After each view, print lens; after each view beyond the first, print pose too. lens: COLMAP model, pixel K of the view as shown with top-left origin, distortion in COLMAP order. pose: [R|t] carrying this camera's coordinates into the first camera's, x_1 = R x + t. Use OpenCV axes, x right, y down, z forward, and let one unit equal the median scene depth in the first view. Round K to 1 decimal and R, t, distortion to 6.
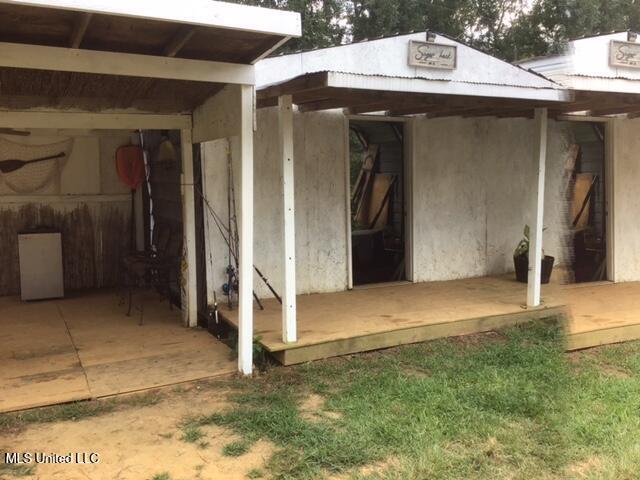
lens RADIAL K [[580.6, 0, 320.0], [0, 580.6, 240.0], [0, 0, 1]] dist [0.133482, -0.279017]
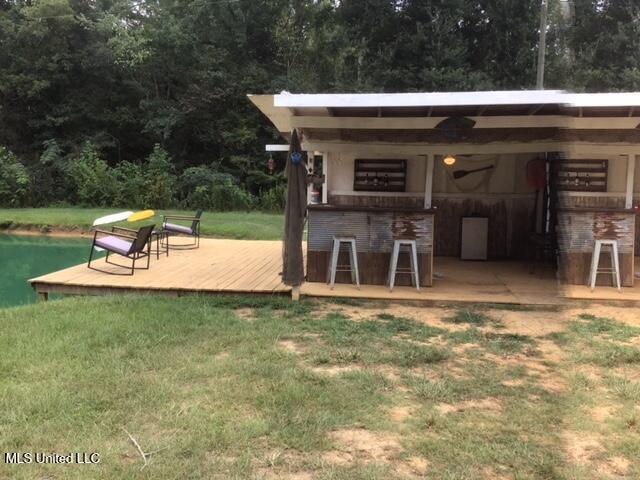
lens RADIAL K [[580.6, 0, 320.0], [0, 580.6, 240.0], [0, 0, 1]] dist [0.133482, -0.279017]
pose [[0.818101, 0.064460, -0.571451, 0.074211], [-0.066903, 0.997619, 0.016753, 0.046882], [0.571170, 0.024526, 0.820465, -0.480094]]
